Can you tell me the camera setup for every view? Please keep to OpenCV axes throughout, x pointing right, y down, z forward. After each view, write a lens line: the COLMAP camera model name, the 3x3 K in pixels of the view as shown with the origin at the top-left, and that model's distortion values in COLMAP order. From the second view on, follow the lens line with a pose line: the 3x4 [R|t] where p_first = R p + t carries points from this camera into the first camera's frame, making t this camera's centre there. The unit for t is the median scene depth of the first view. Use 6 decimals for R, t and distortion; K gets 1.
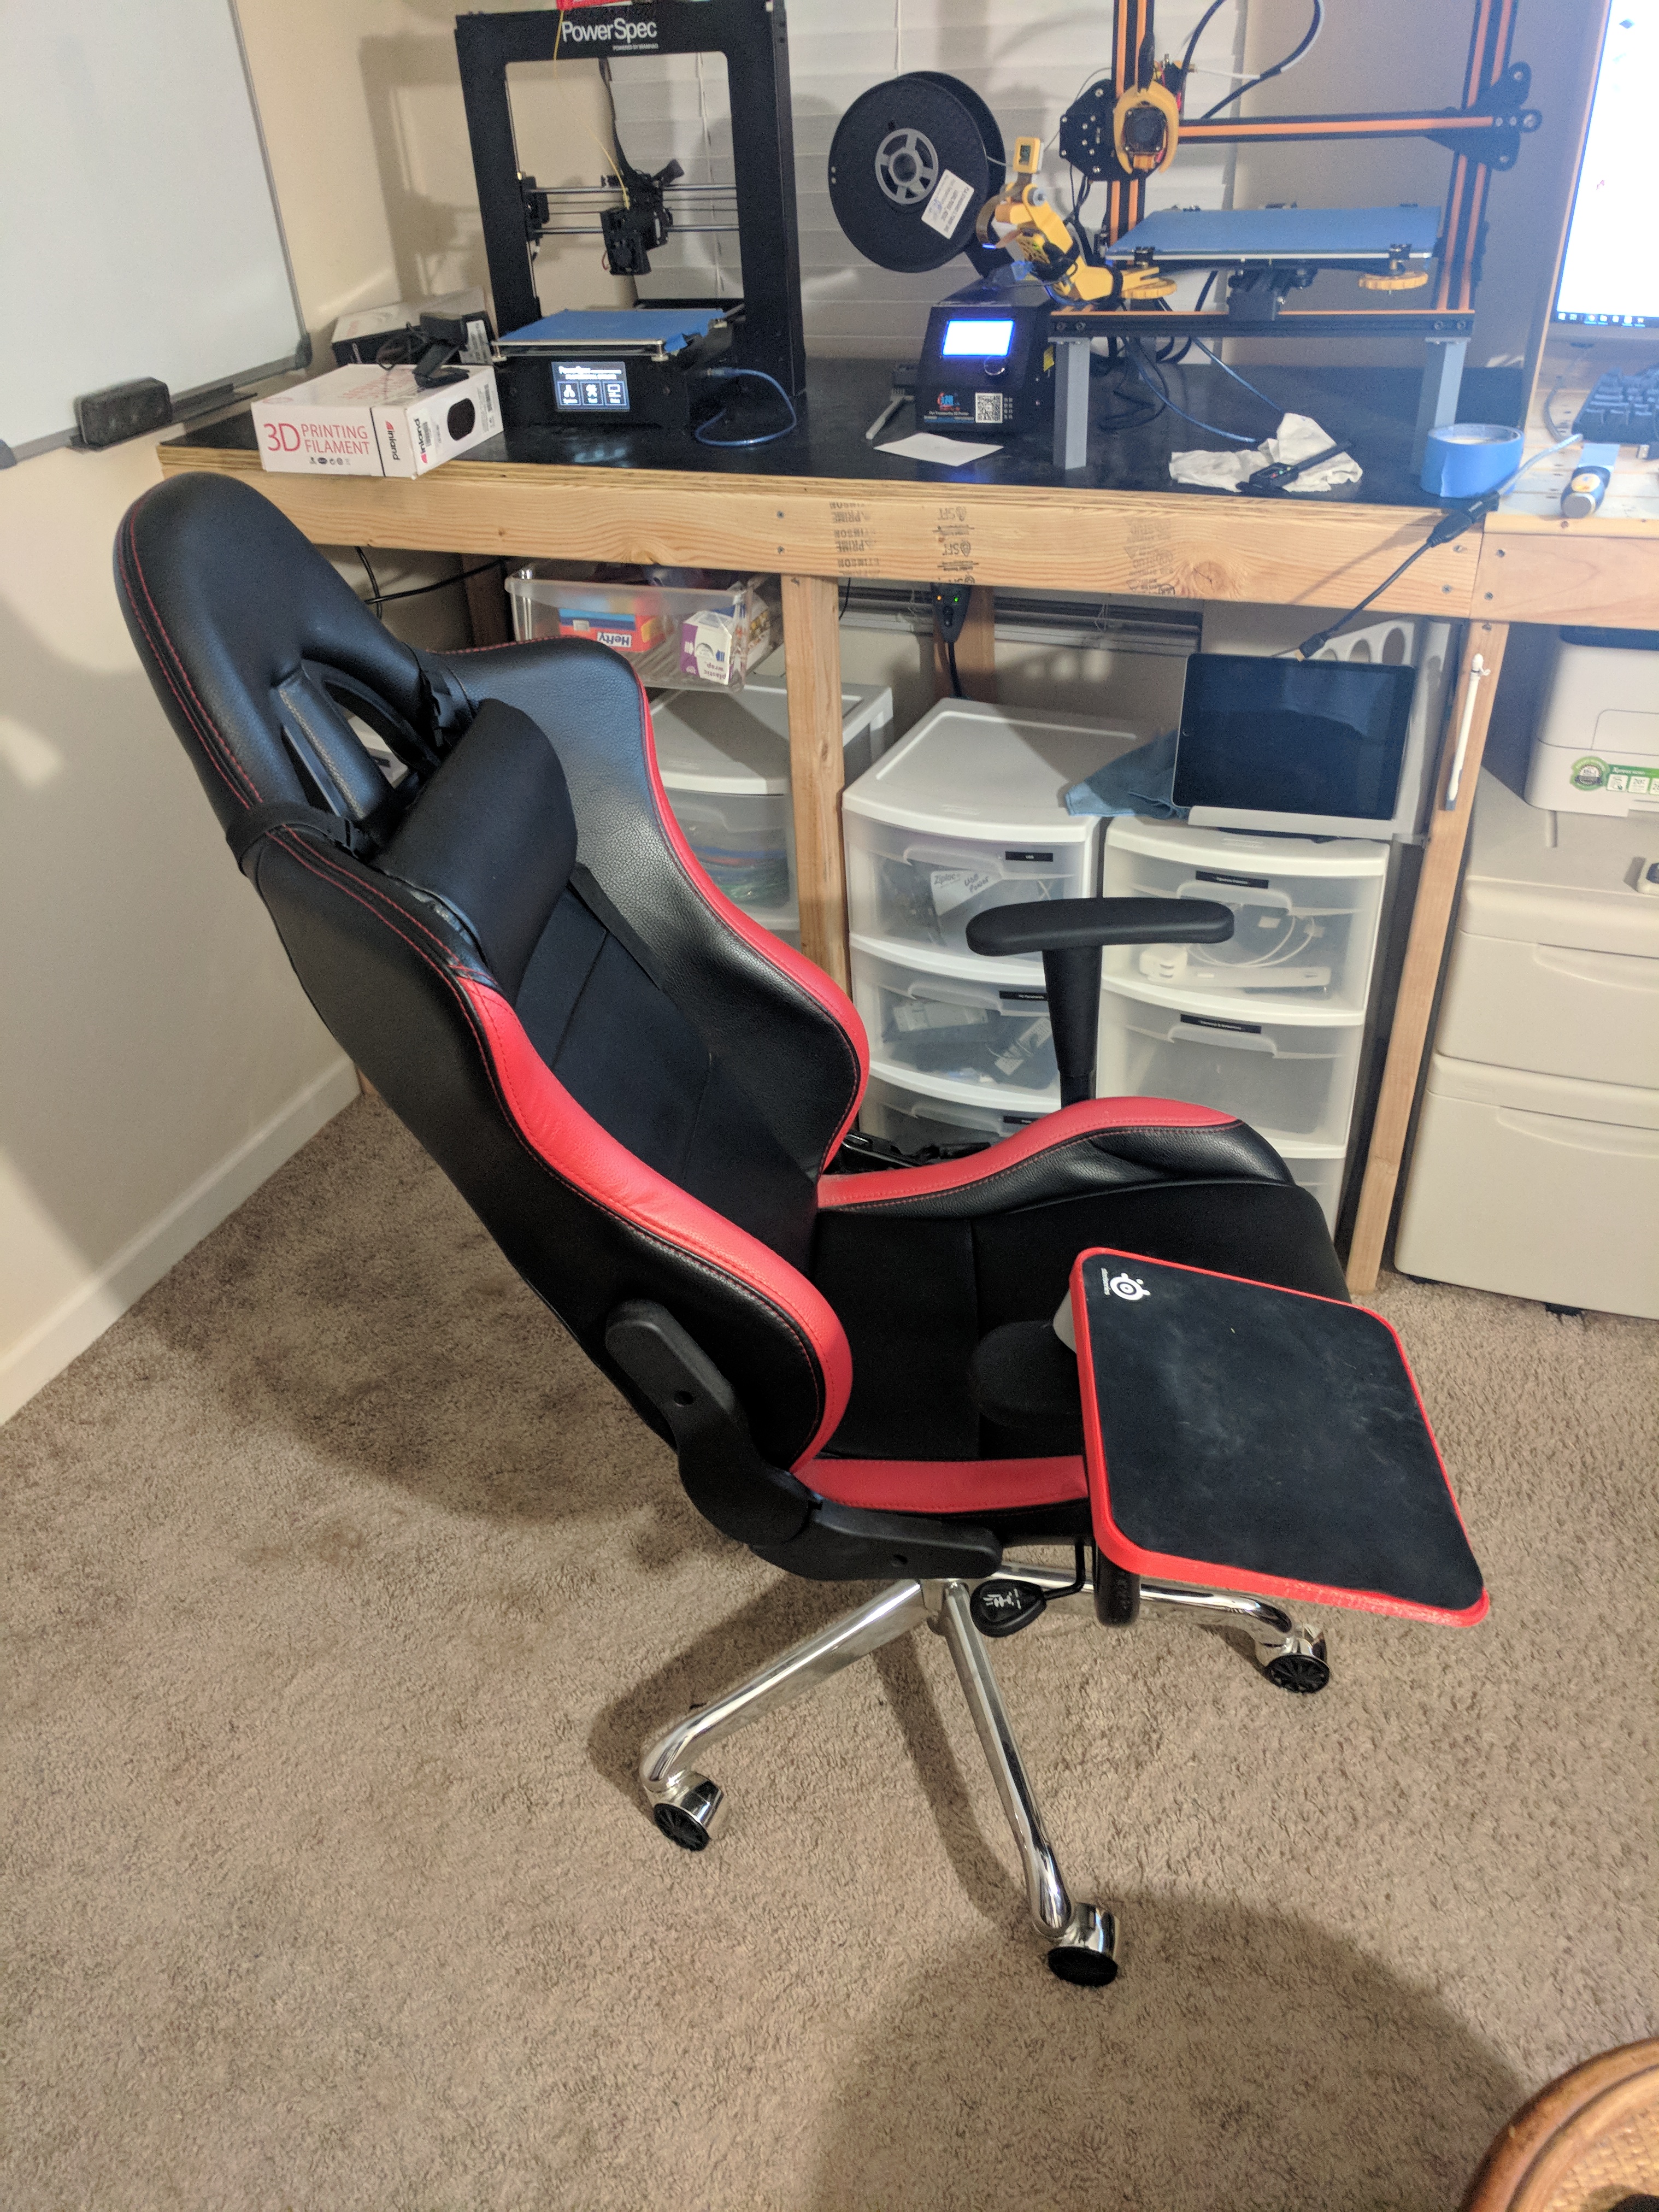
lens RADIAL K [[1692.7, 0, 824.6], [0, 1692.7, 1105.0], [0, 0, 1]] dist [0.014199, 0.012376]
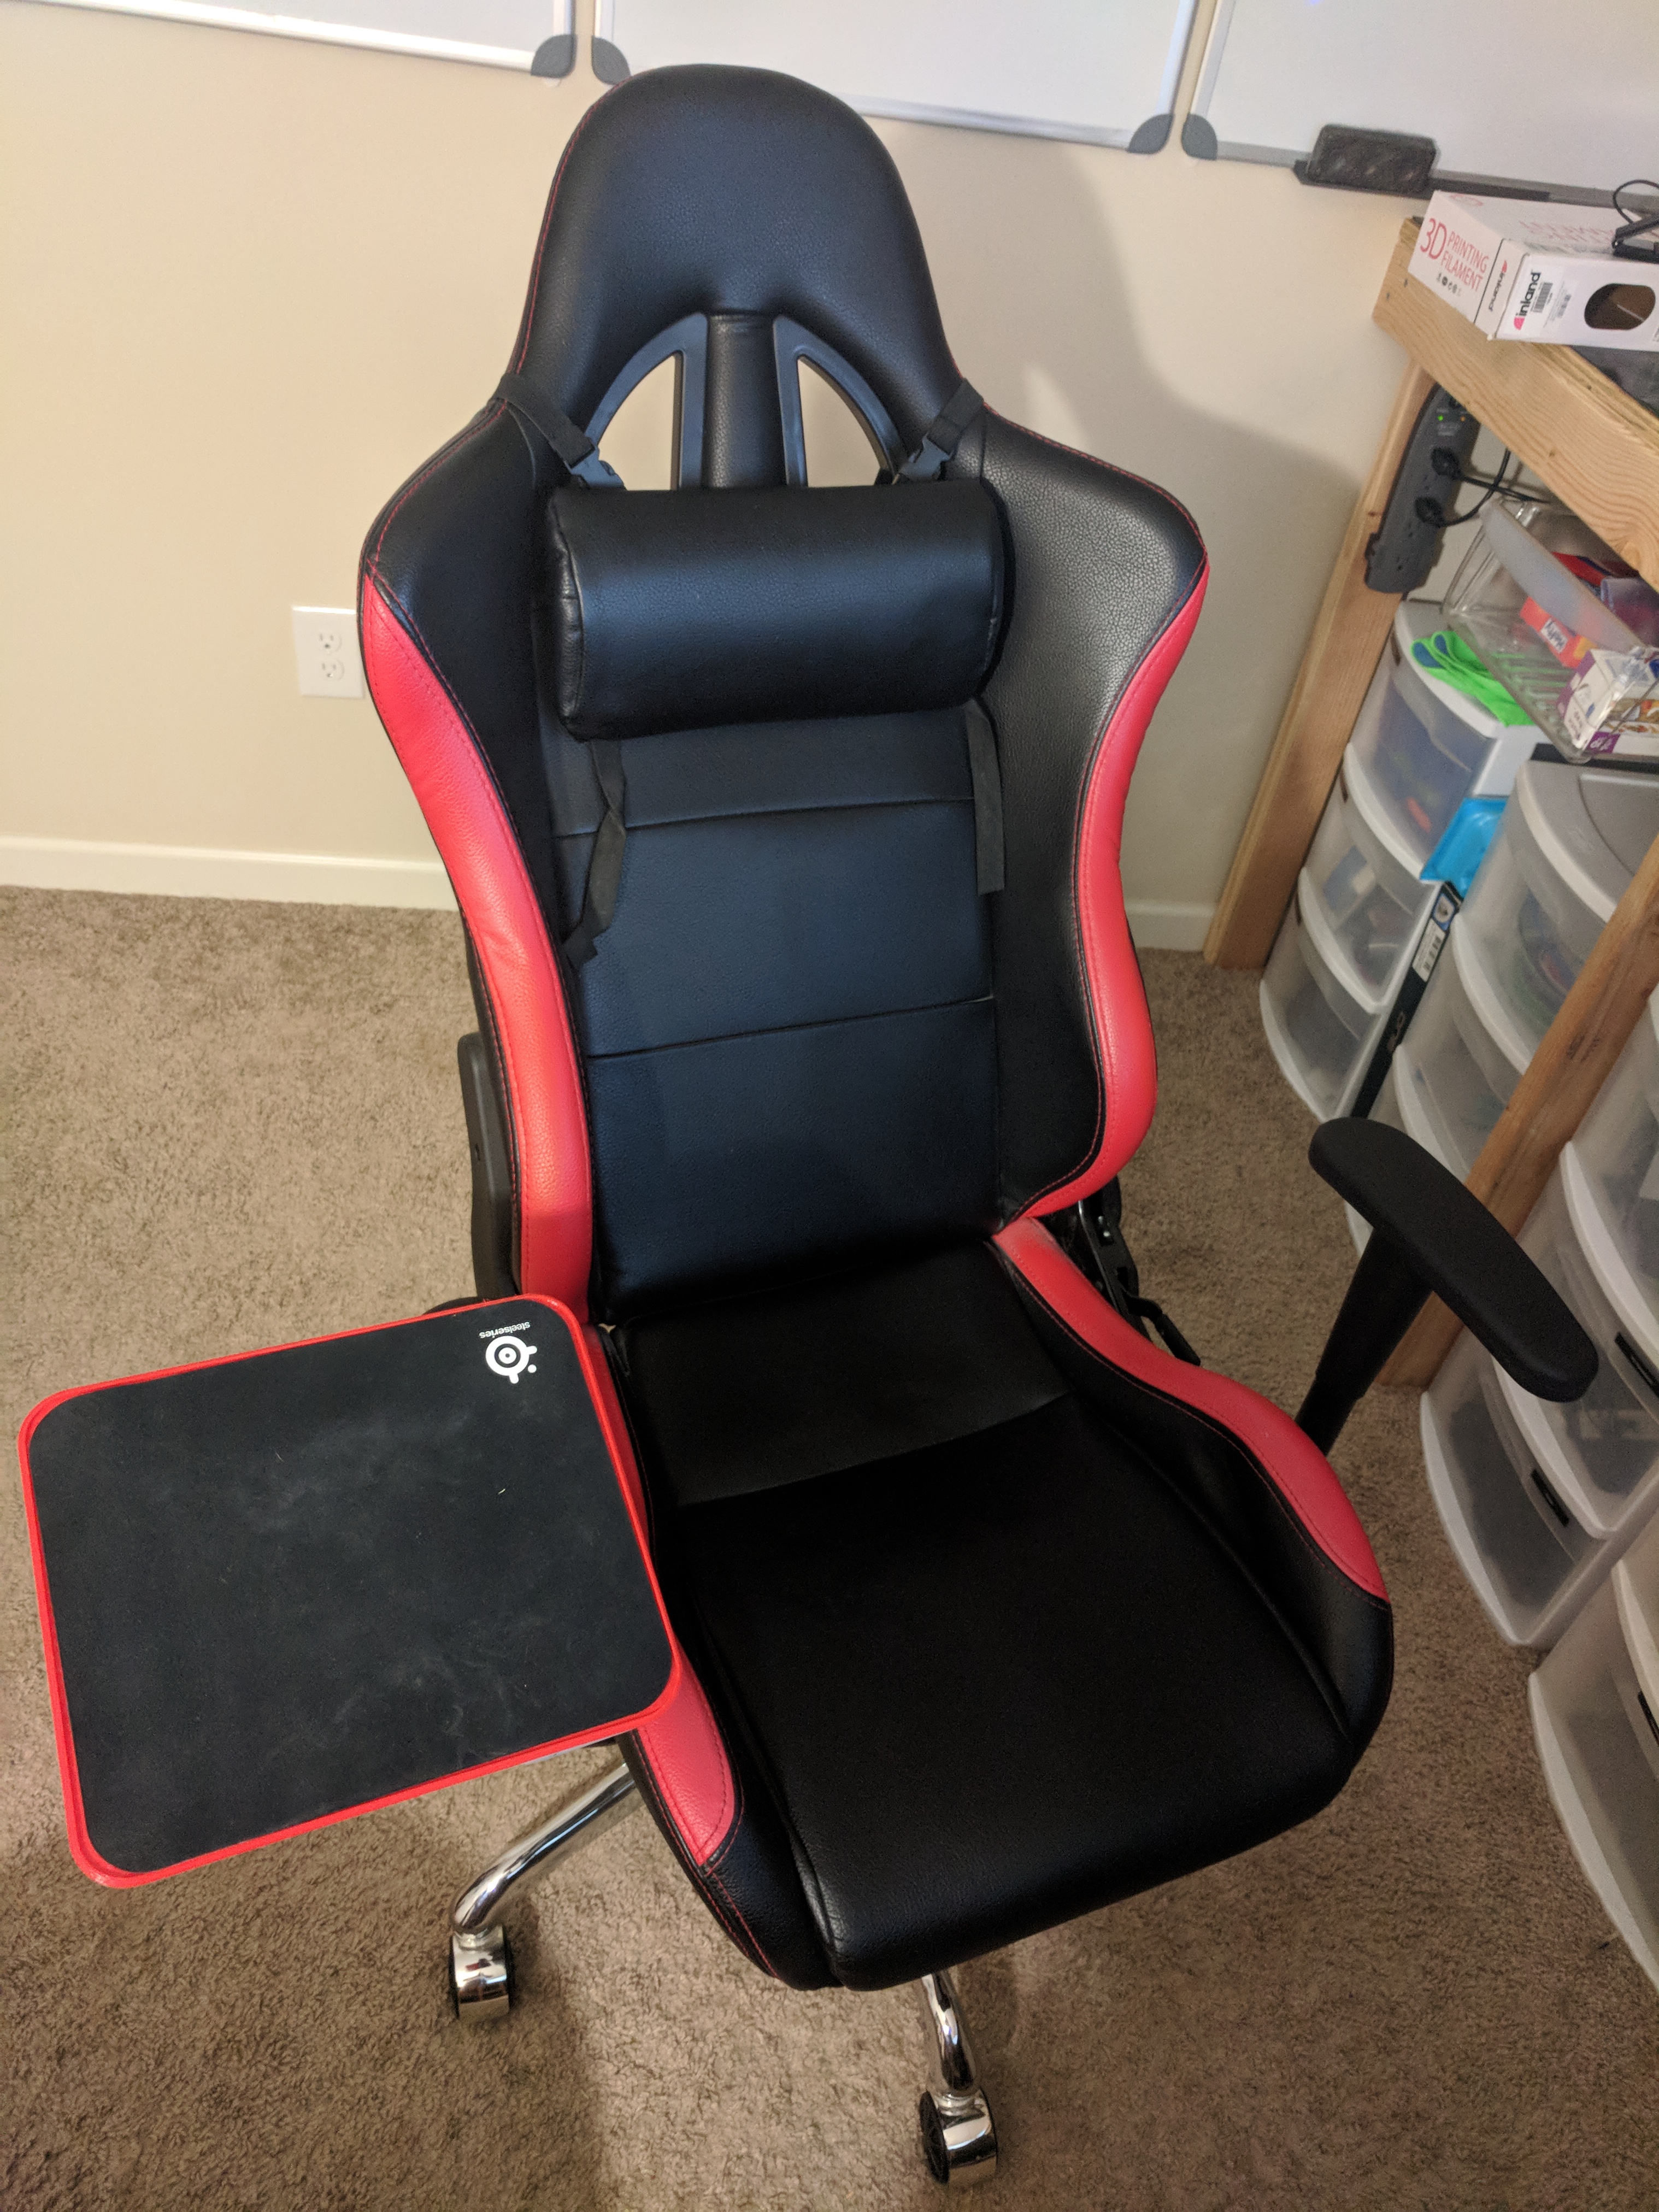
lens RADIAL K [[1692.7, 0, 830.2], [0, 1692.7, 1108.4], [0, 0, 1]] dist [0.014199, 0.012376]
pose [[0.437217, 0.671645, -0.598108, 0.356685], [-0.625119, 0.705077, 0.334803, -0.183615], [0.646581, 0.227507, 0.728130, 0.282006]]
